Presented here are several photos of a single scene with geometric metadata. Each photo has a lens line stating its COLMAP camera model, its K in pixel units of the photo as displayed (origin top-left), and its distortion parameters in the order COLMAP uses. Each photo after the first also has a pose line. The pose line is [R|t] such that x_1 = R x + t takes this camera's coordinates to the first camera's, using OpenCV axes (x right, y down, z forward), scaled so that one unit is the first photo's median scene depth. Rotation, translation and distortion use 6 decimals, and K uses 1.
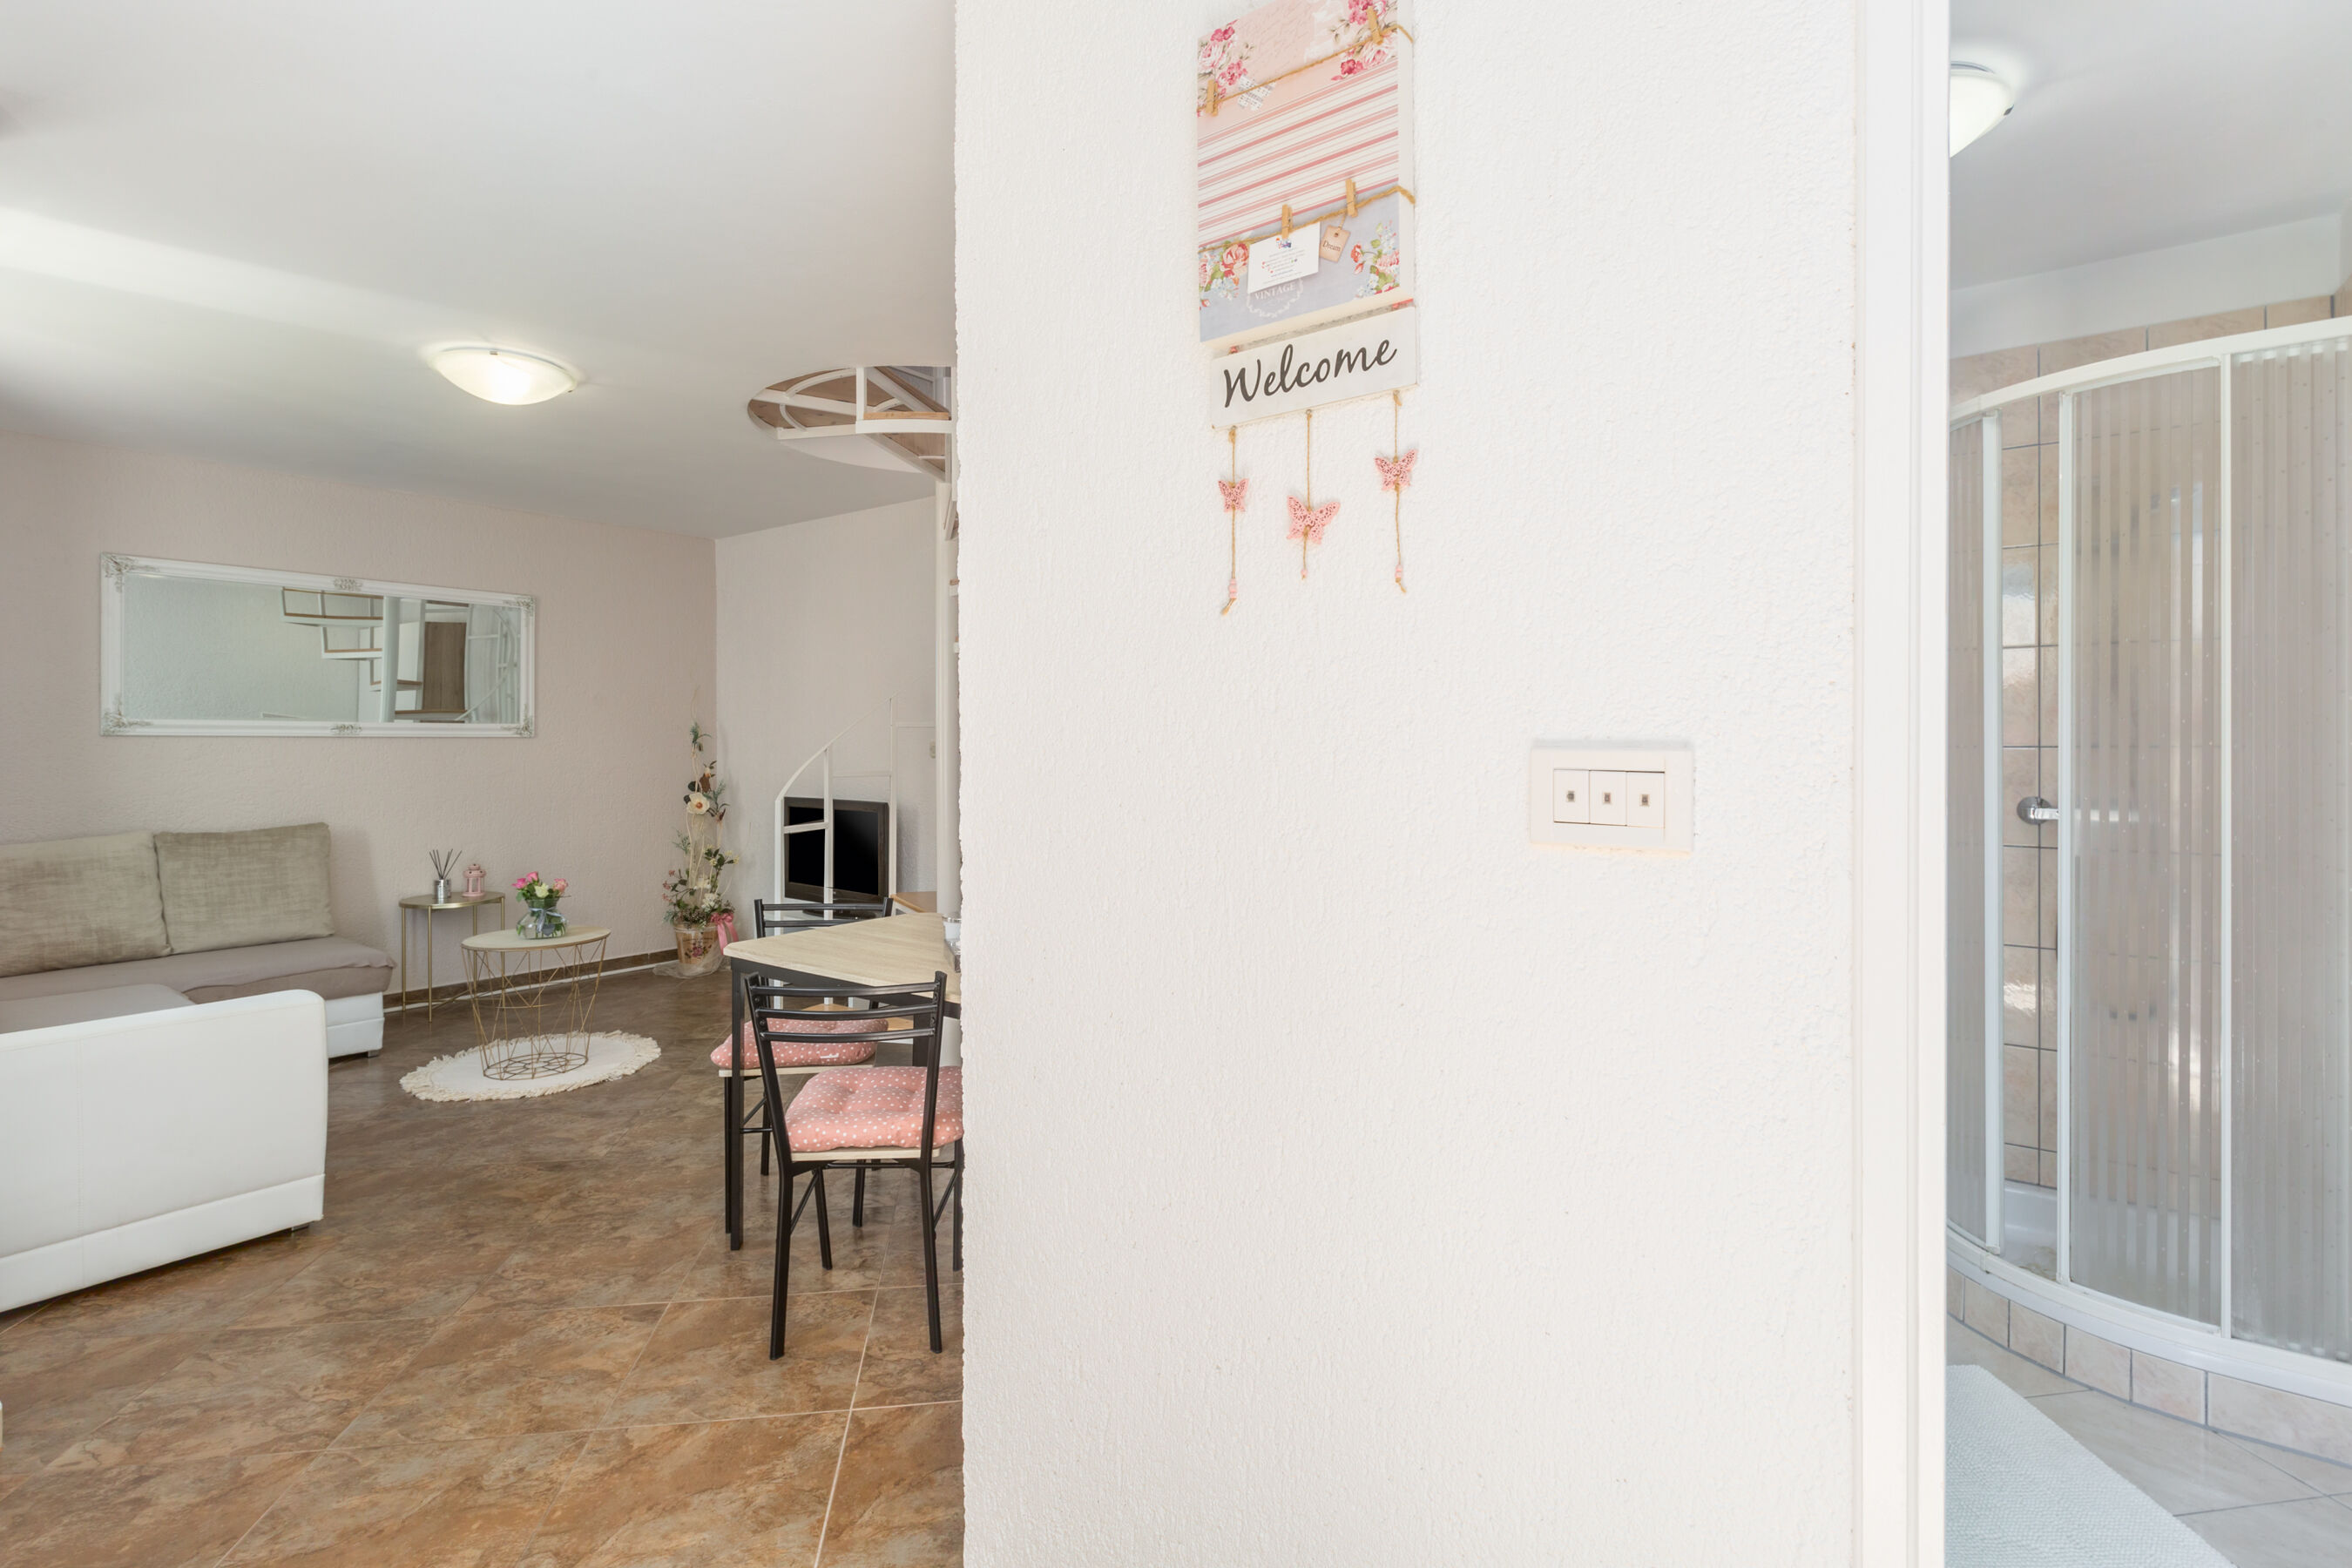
lens RADIAL K [[1054.5, 0, 1125.2], [0, 1054.5, 746.7], [0, 0, 1]] dist [0.004664, -0.003320]
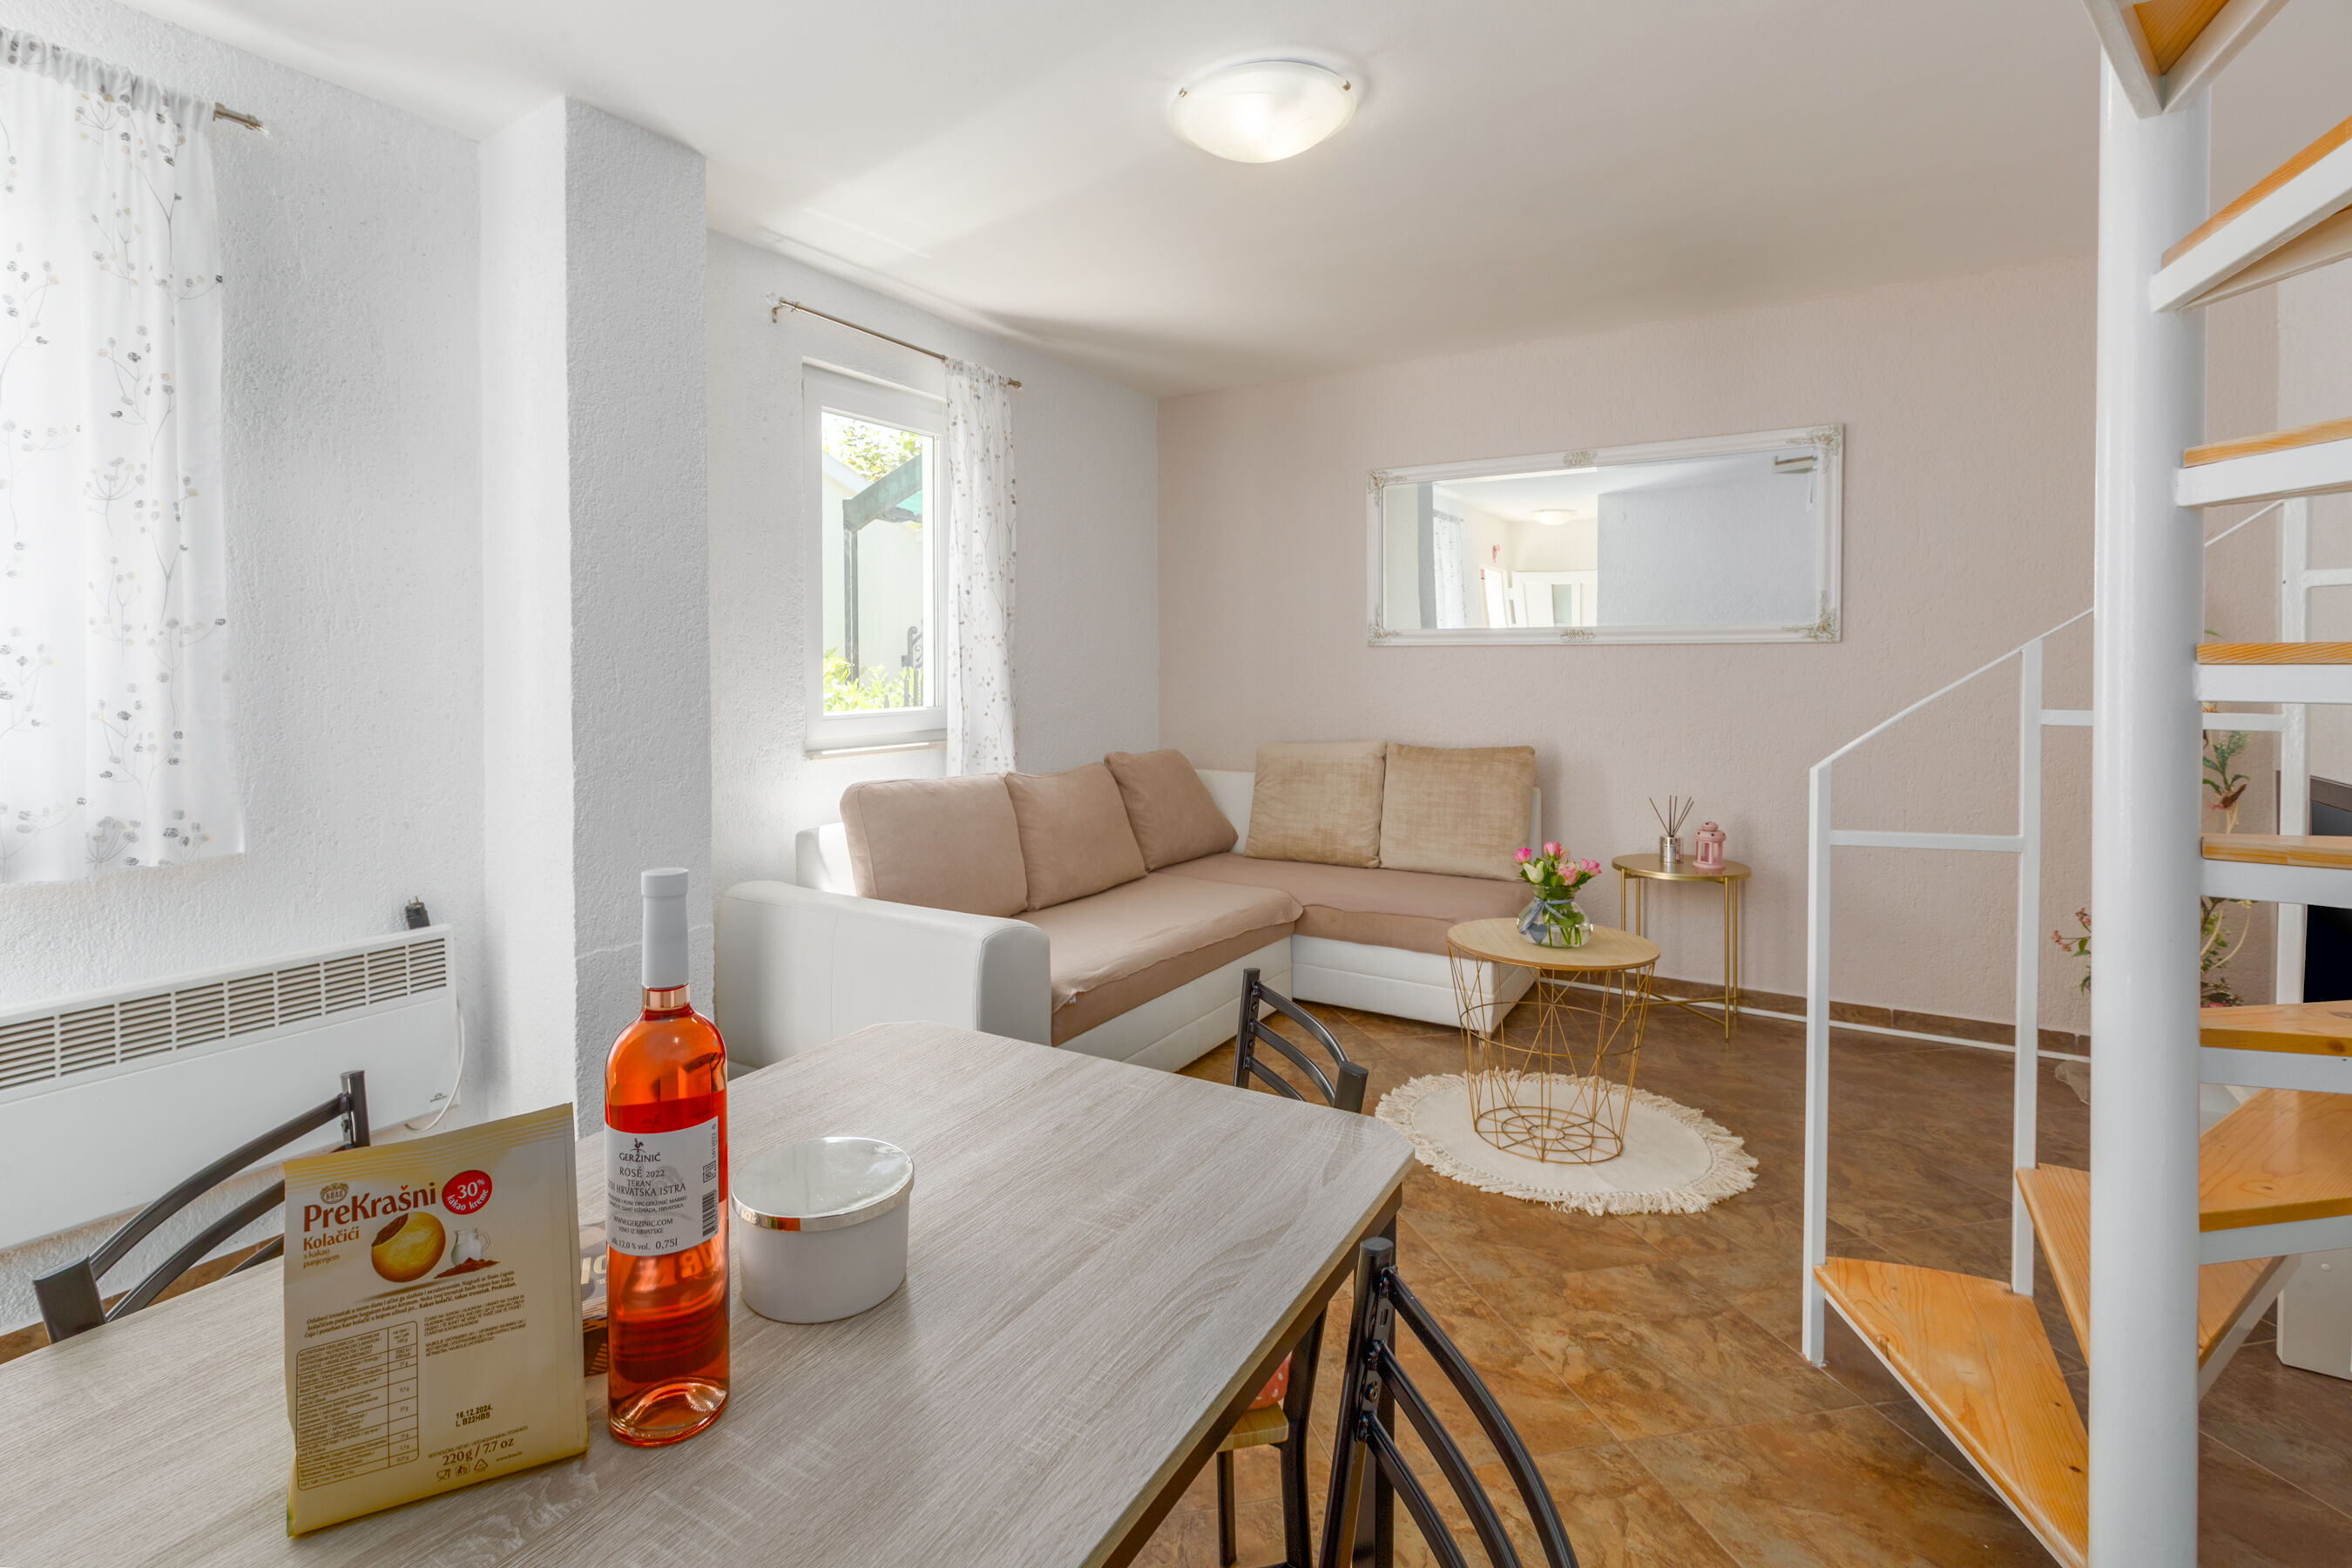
lens RADIAL K [[1112.7, 0, 1088.5], [0, 1112.7, 677.8], [0, 0, 1]] dist [0.000281, 0.000828]
pose [[0.058335, 0.010400, -0.998243, 0.111530], [-0.000615, 0.999946, 0.010382, 0.009272], [0.998297, 0.000008, 0.058338, 0.655959]]
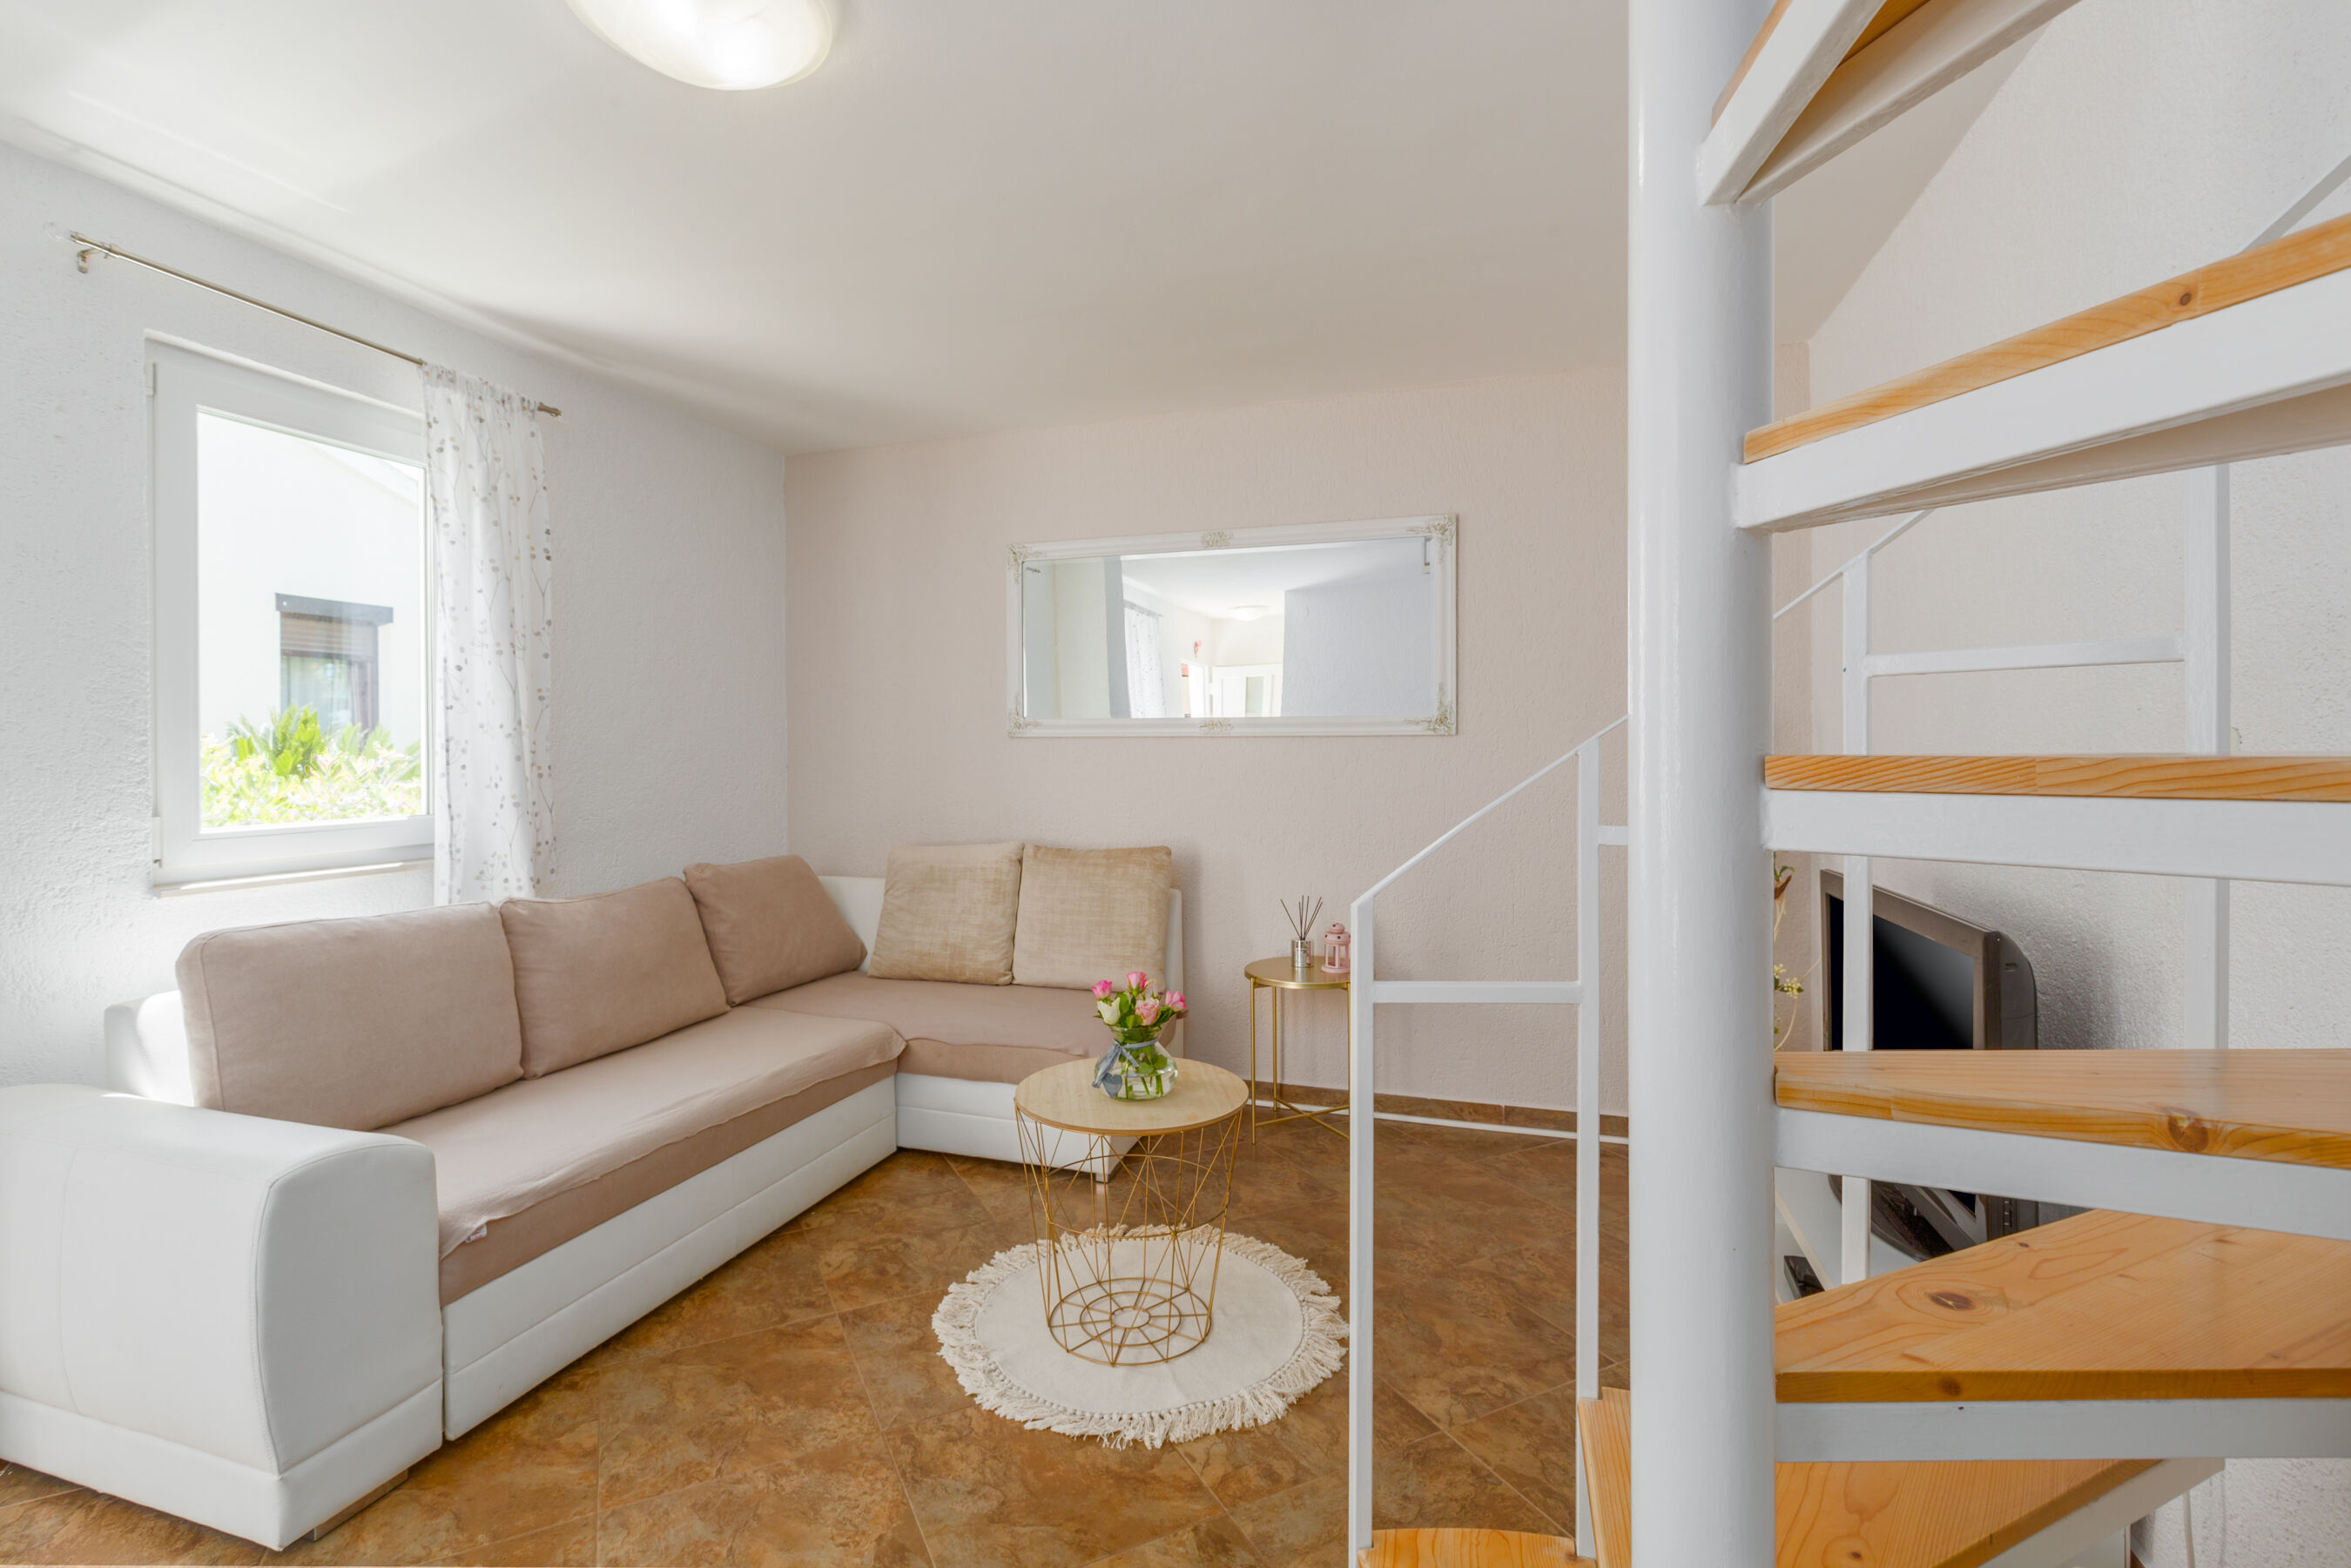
lens RADIAL K [[1054.0, 0, 1147.0], [0, 1054.0, 752.9], [0, 0, 1]] dist [0.004664, -0.003320]
pose [[0.318782, 0.000037, -0.947828, -0.029159], [0.000864, 1.000000, 0.000329, 0.003002], [0.947828, -0.000924, 0.318782, 0.809603]]
